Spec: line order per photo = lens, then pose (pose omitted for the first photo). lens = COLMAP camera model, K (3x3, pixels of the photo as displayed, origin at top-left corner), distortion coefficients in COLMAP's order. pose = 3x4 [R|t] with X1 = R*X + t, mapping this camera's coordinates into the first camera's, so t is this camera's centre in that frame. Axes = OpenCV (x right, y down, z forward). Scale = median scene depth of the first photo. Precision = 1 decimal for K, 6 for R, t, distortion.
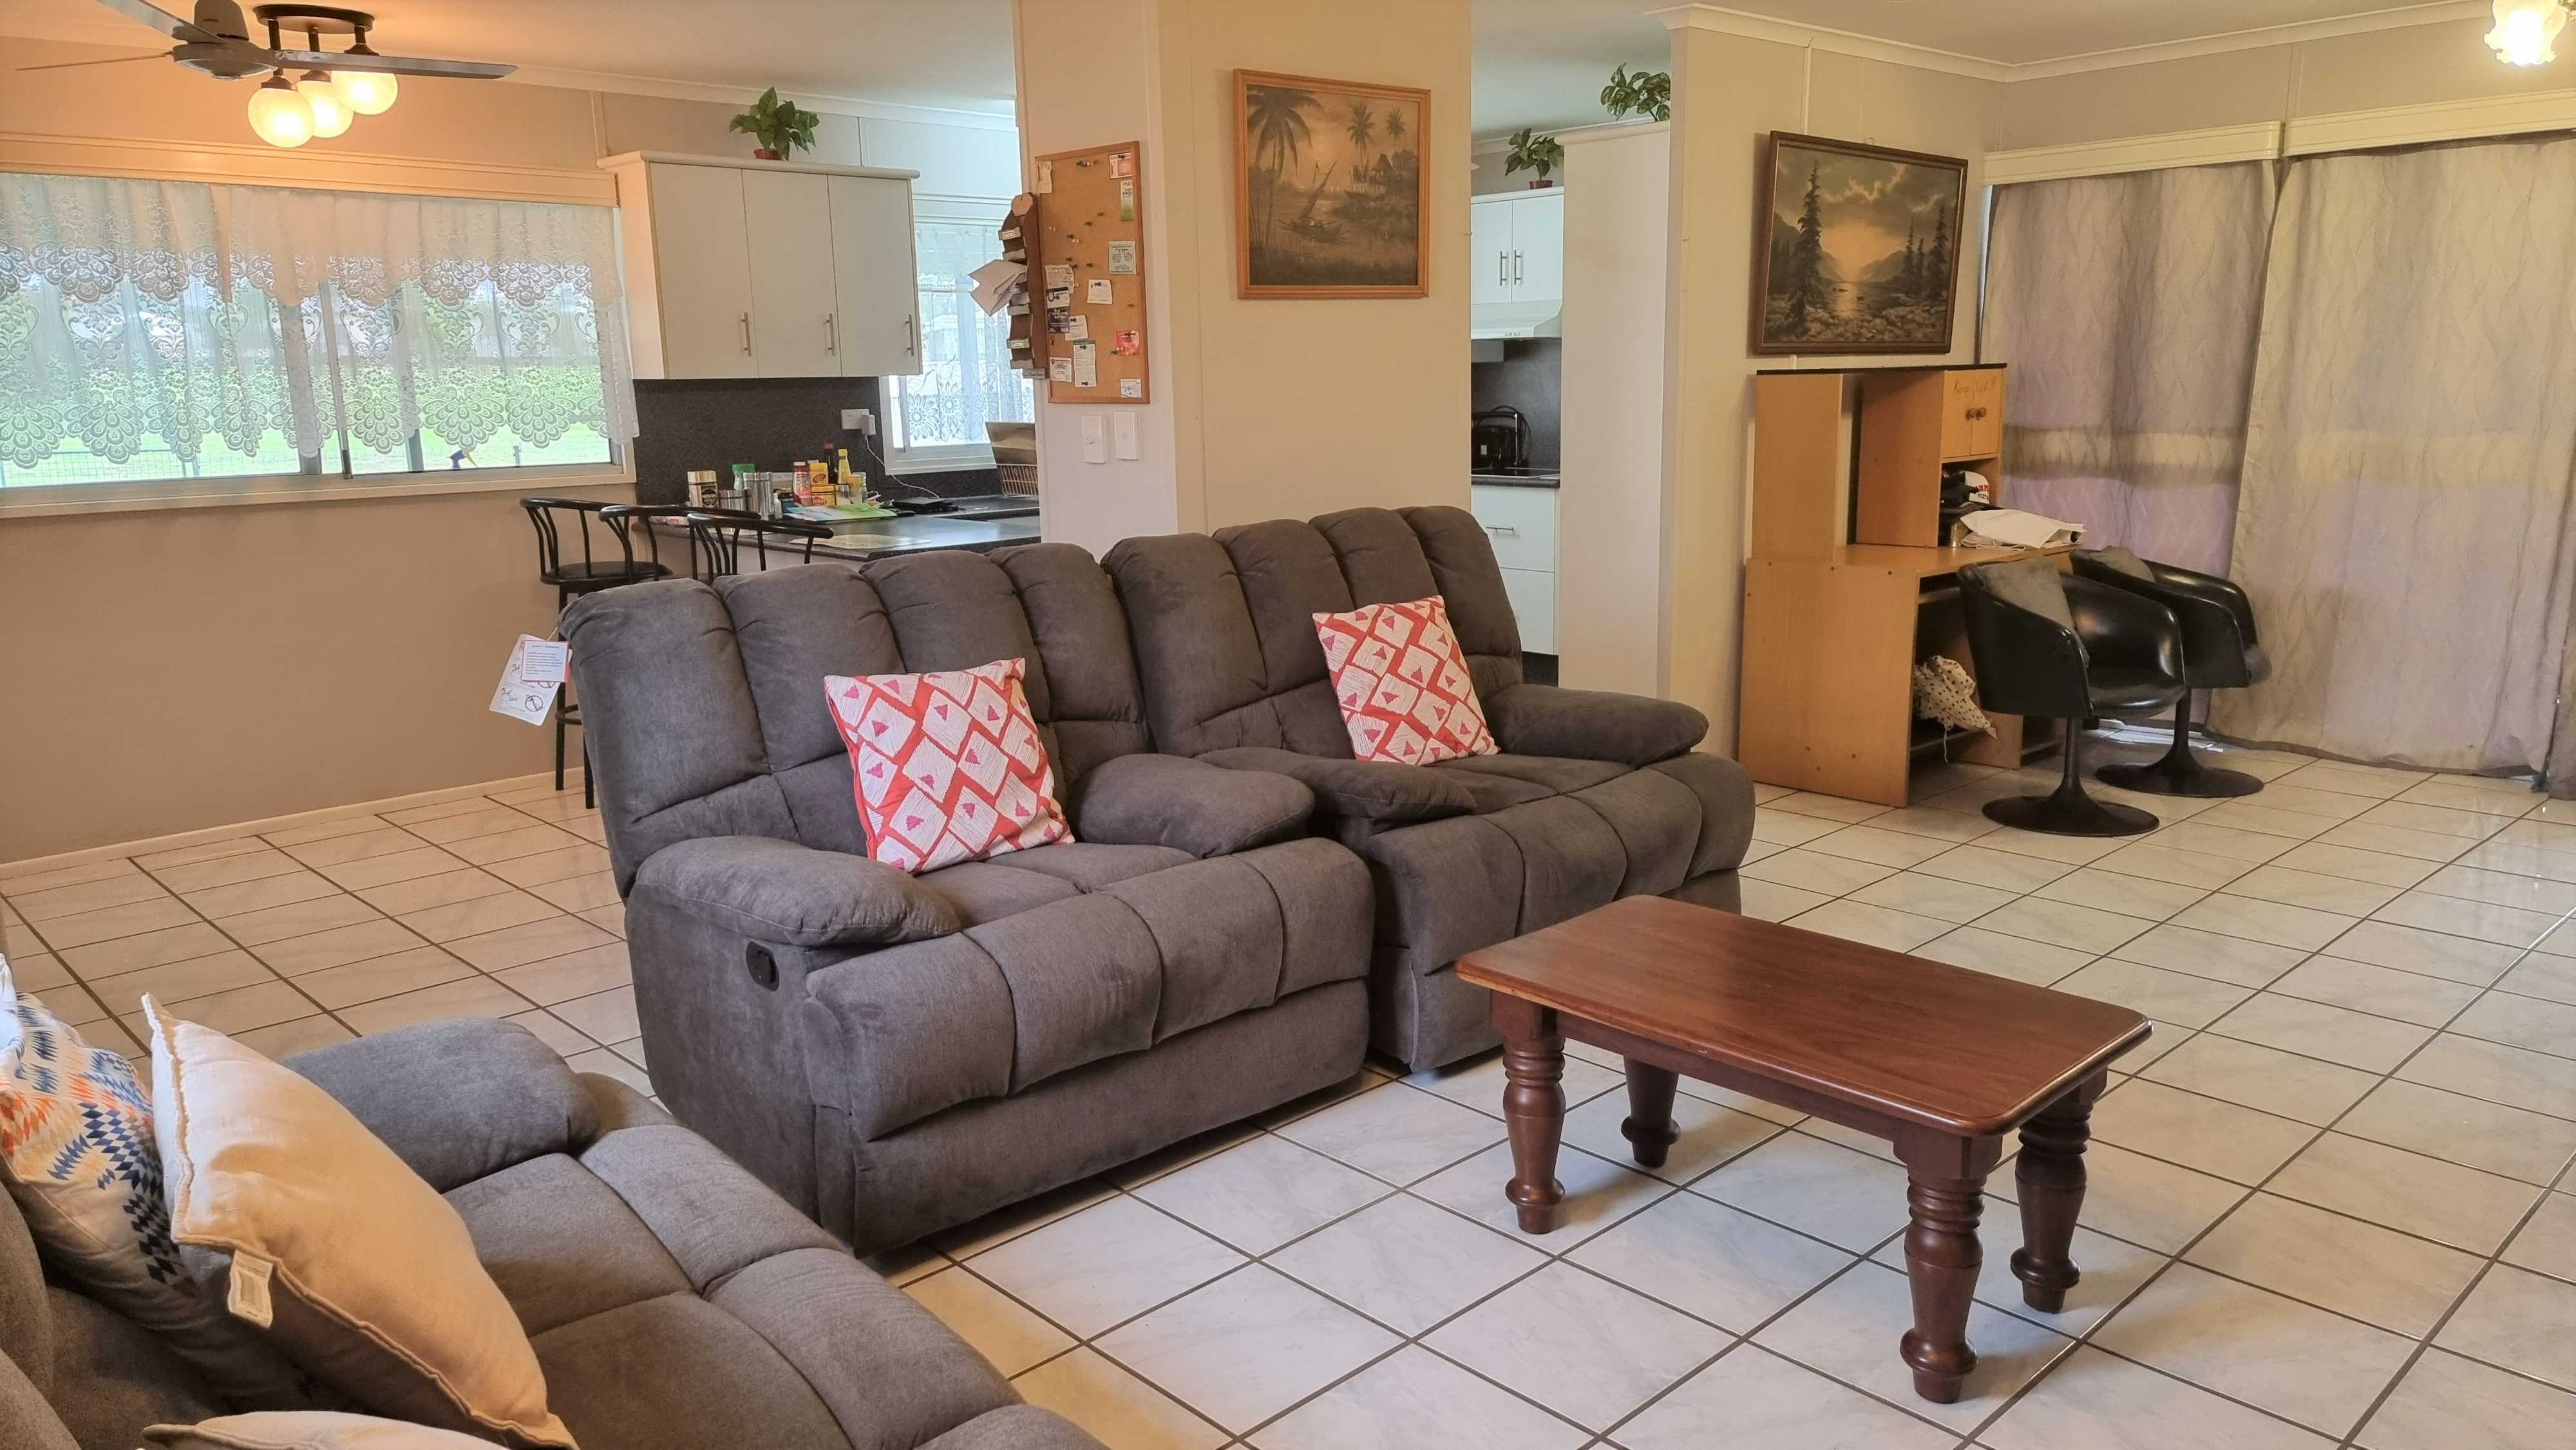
lens RADIAL K [[1778.7, 0, 1290.5], [0, 1778.7, 707.6], [0, 0, 1]] dist [0.072031, -0.048025]
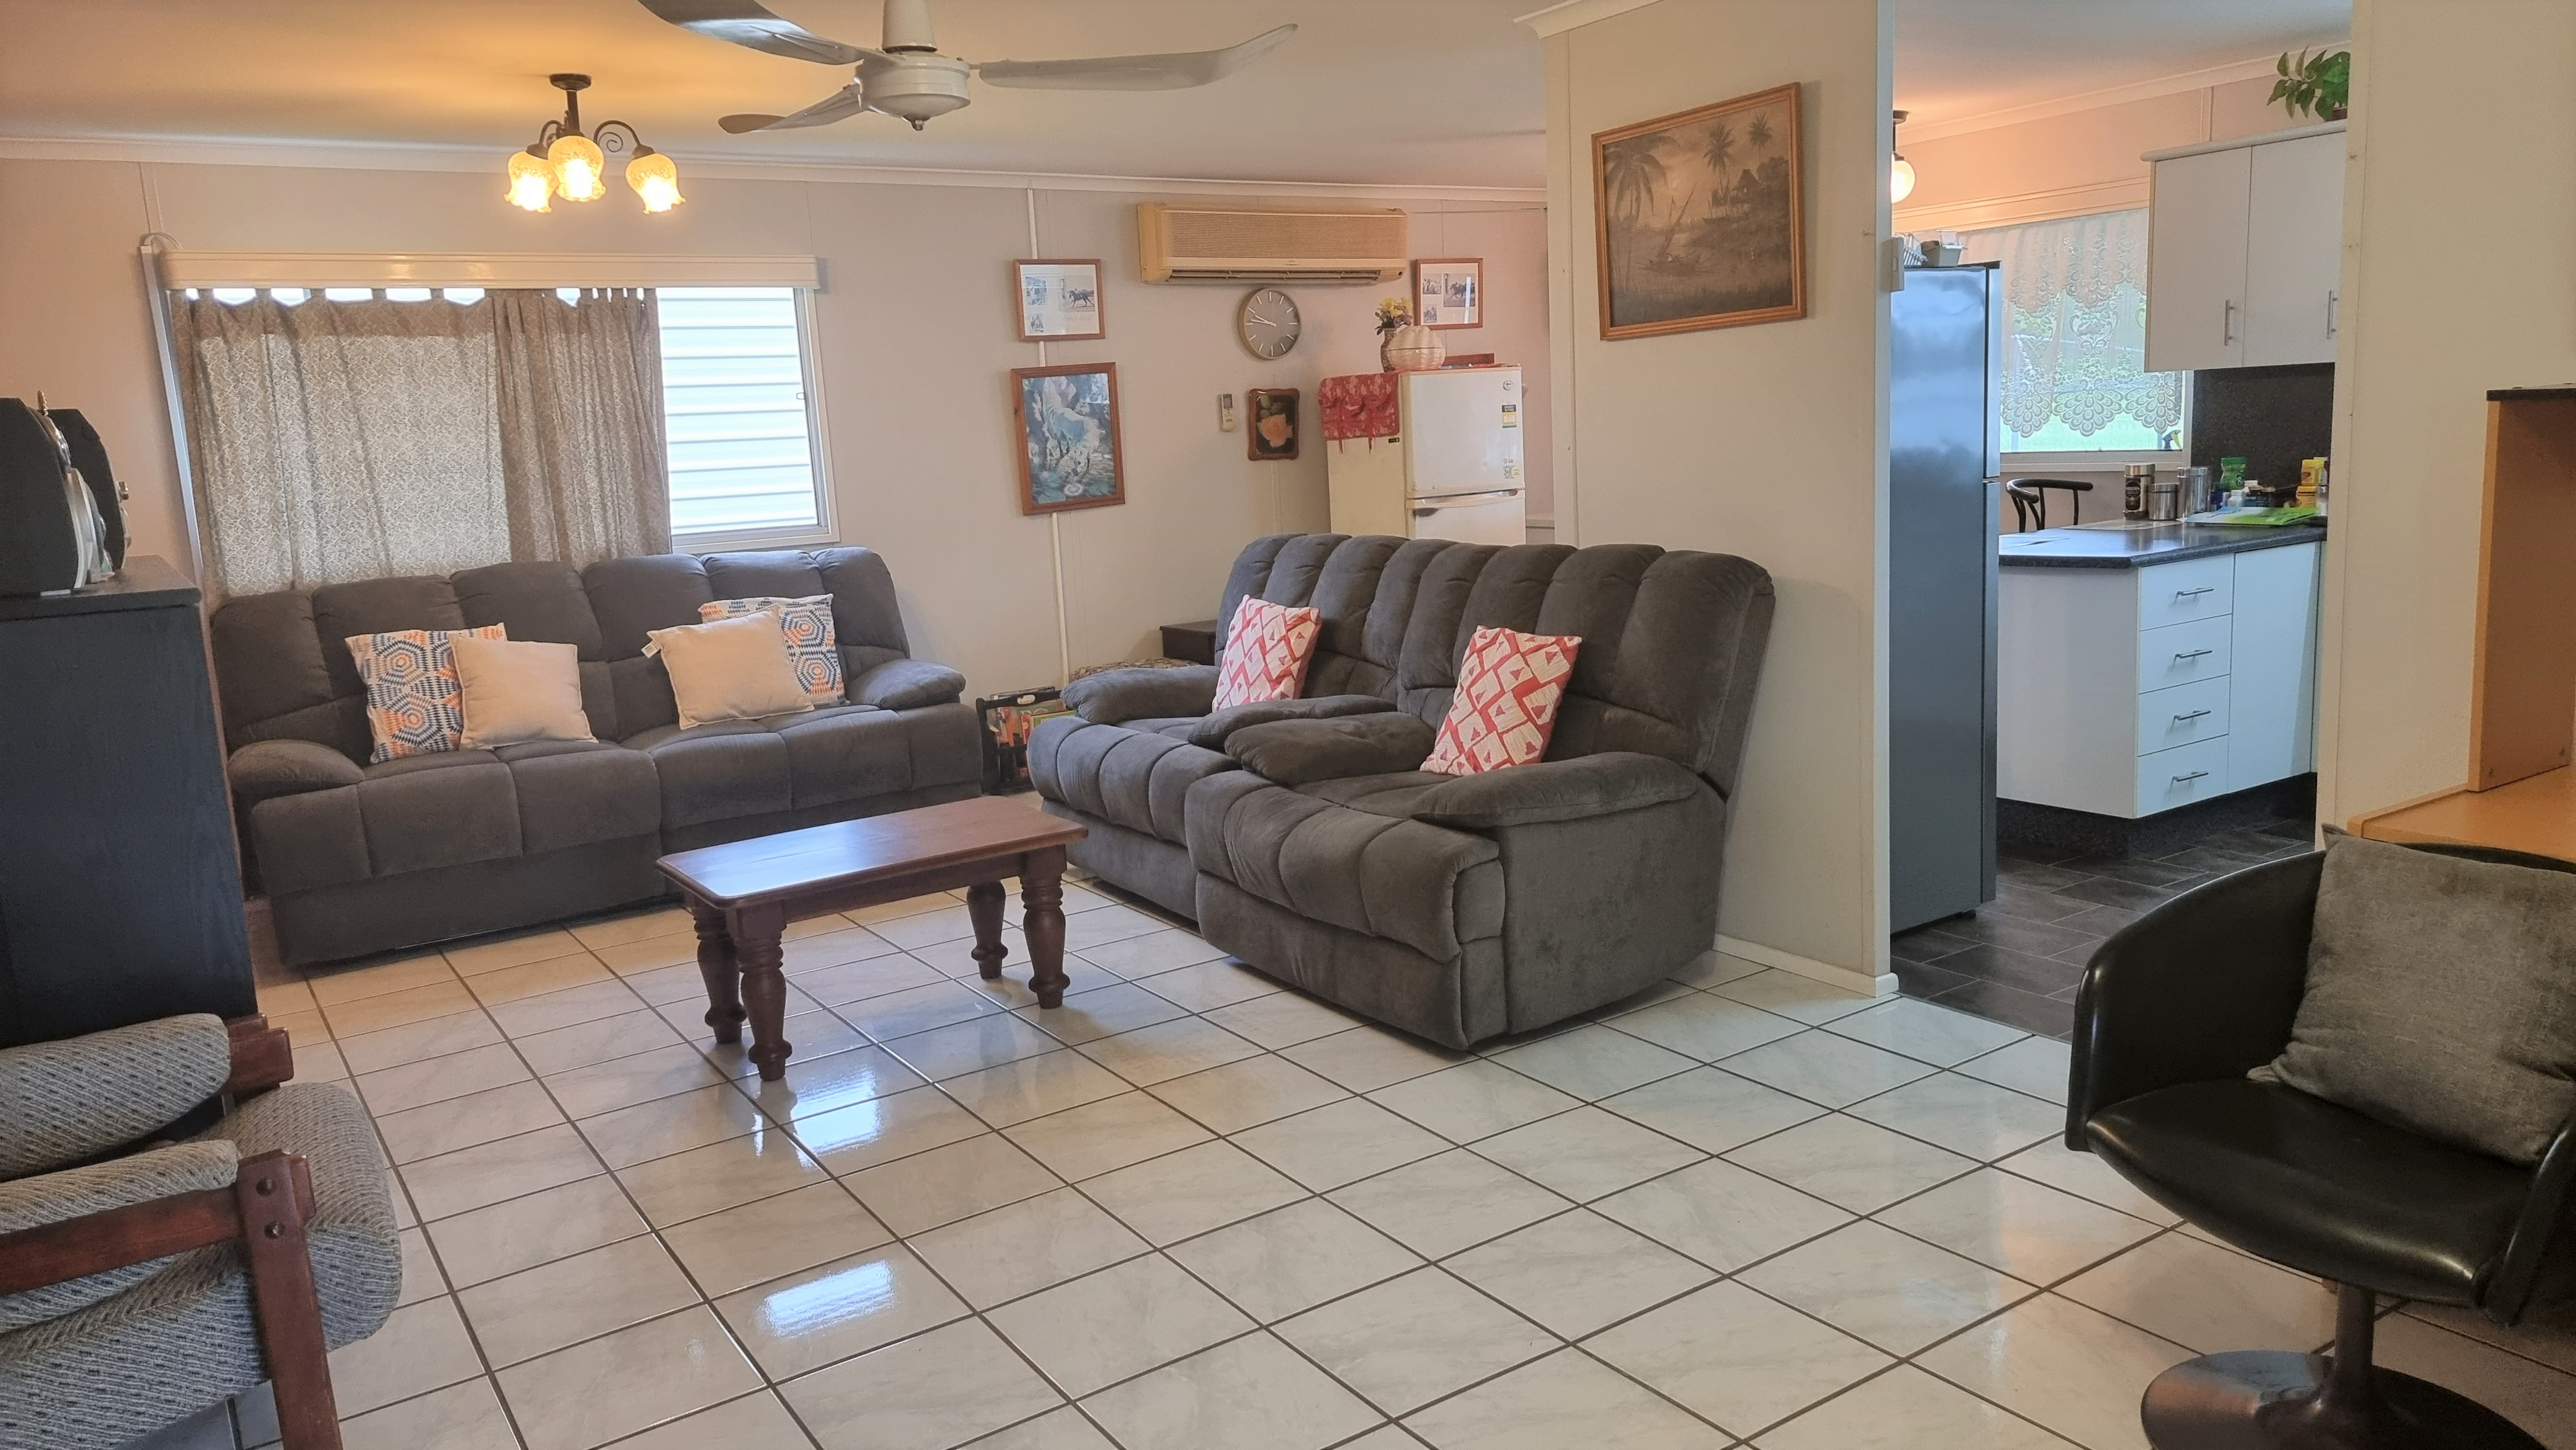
lens RADIAL K [[1778.7, 0, 1292.8], [0, 1778.7, 704.7], [0, 0, 1]] dist [0.072031, -0.048025]
pose [[-0.167969, 0.187571, -0.967783, 1.012803], [-0.131285, 0.968729, 0.210541, -0.201319], [0.977011, 0.162420, -0.138091, 0.921808]]
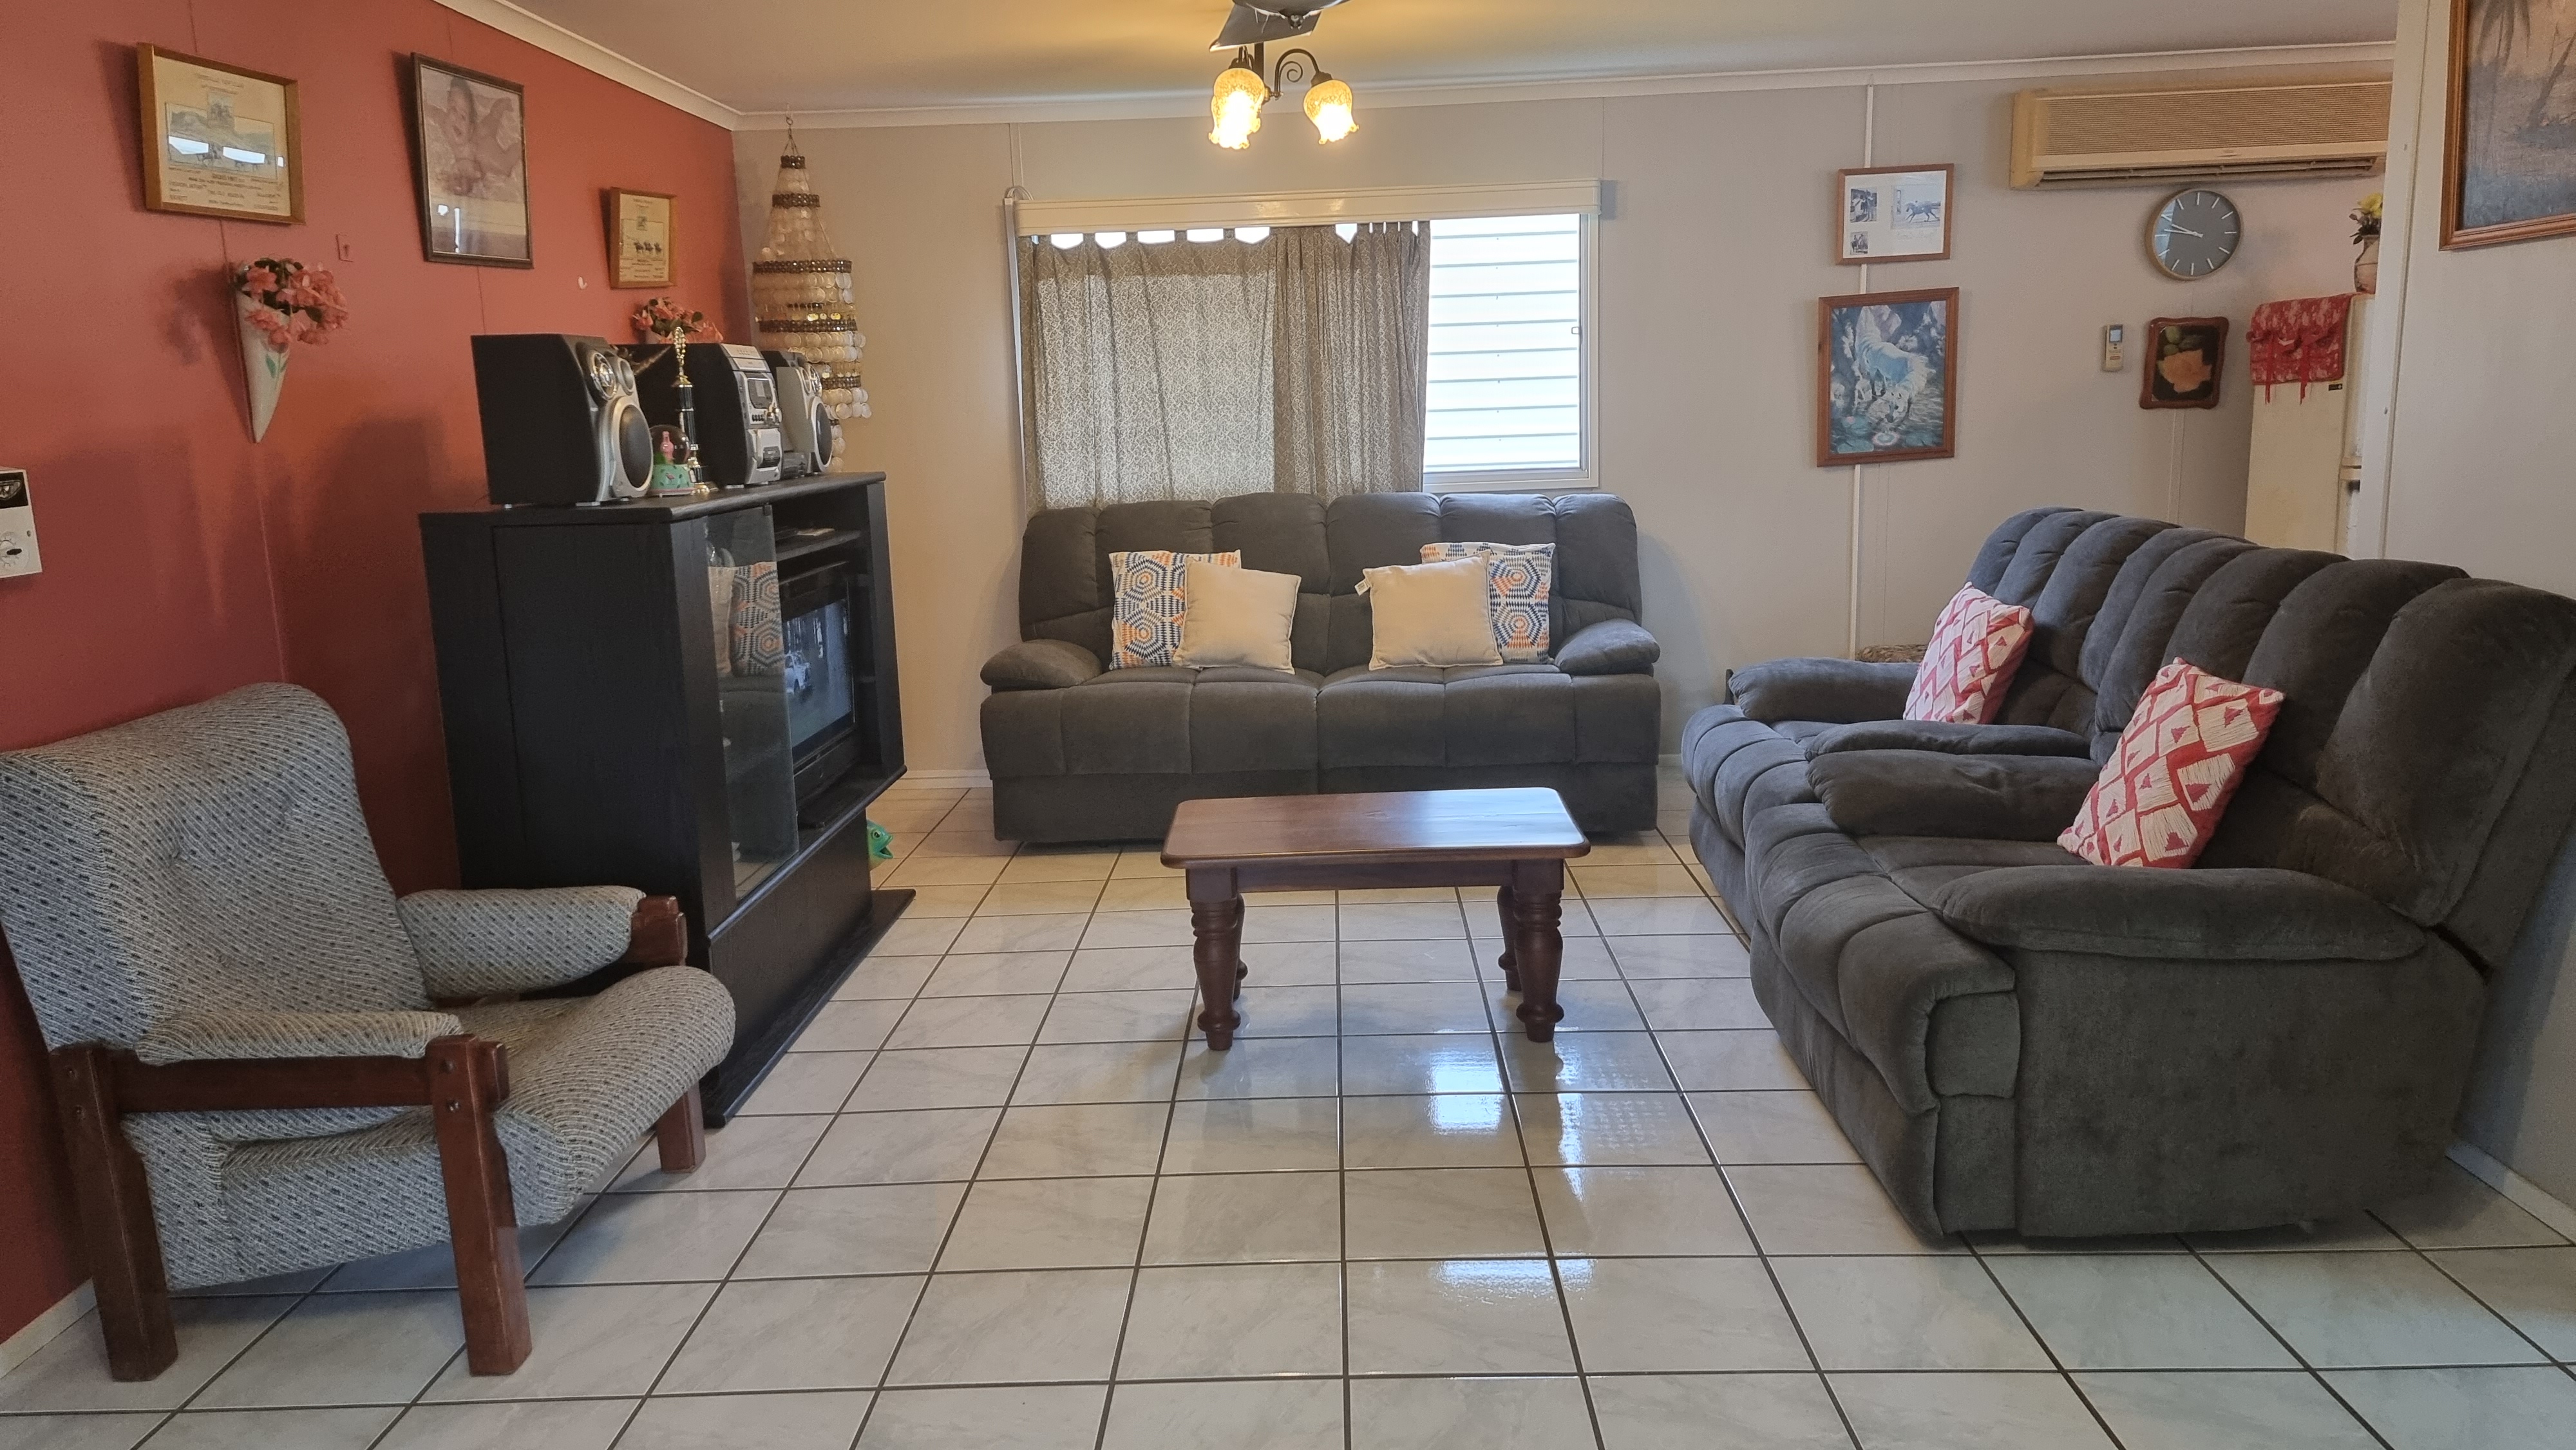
lens RADIAL K [[1778.7, 0, 1287.0], [0, 1778.7, 705.7], [0, 0, 1]] dist [0.072031, -0.048025]
pose [[-0.702487, 0.166158, -0.692029, 0.773372], [-0.088123, 0.944574, 0.316249, -0.227147], [0.706220, 0.283145, -0.648909, 1.103260]]
